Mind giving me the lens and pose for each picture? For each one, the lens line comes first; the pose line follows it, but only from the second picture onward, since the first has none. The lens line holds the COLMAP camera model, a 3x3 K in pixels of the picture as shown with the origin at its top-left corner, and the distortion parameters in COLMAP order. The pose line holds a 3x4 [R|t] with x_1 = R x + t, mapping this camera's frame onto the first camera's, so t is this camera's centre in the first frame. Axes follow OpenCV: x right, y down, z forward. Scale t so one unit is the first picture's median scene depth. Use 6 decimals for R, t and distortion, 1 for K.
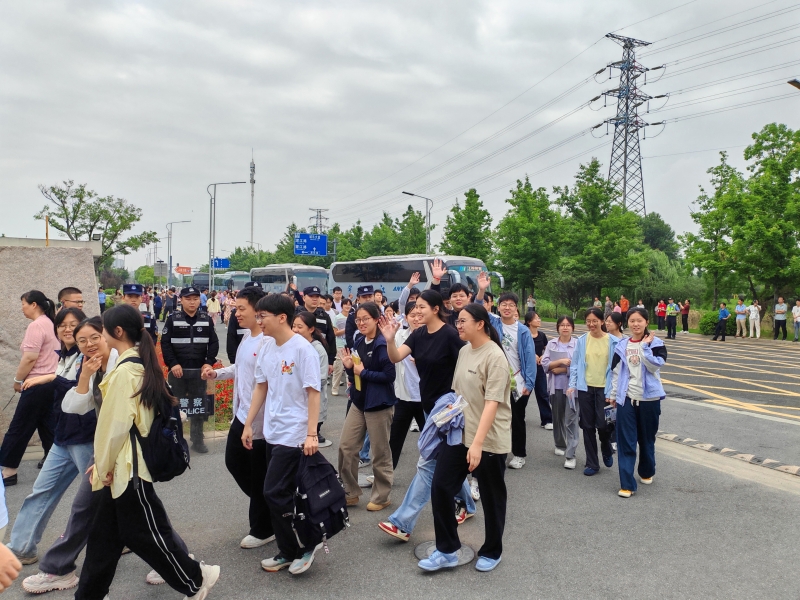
lens RADIAL K [[612.0, 0, 400.0], [0, 612.0, 300.0], [0, 0, 1]] dist [0.003574, 0.003185]
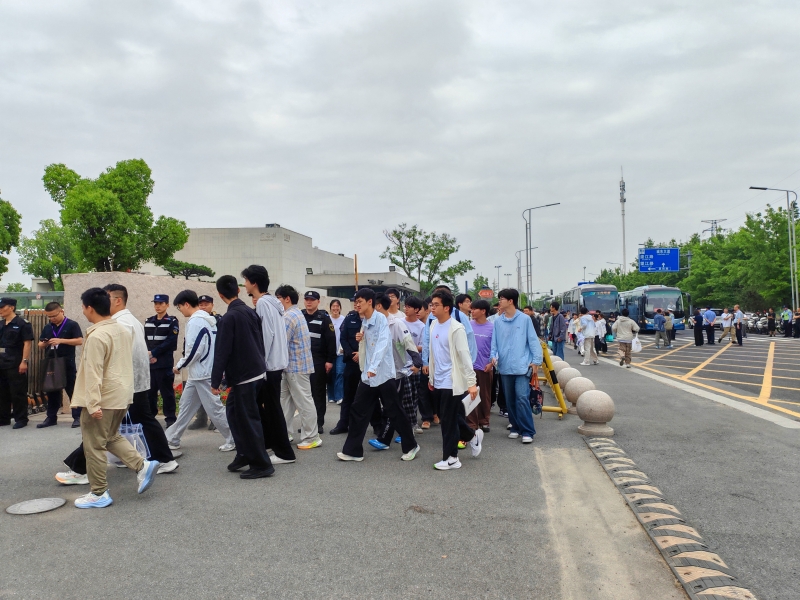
lens RADIAL K [[610.7, 0, 399.0], [0, 610.7, 291.9], [0, 0, 1]] dist [0.040623, 0.002474]
pose [[0.800818, -0.054385, -0.596433, 0.146758], [0.021127, 0.997814, -0.062619, 0.010742], [0.598535, 0.037546, 0.800217, 0.049219]]
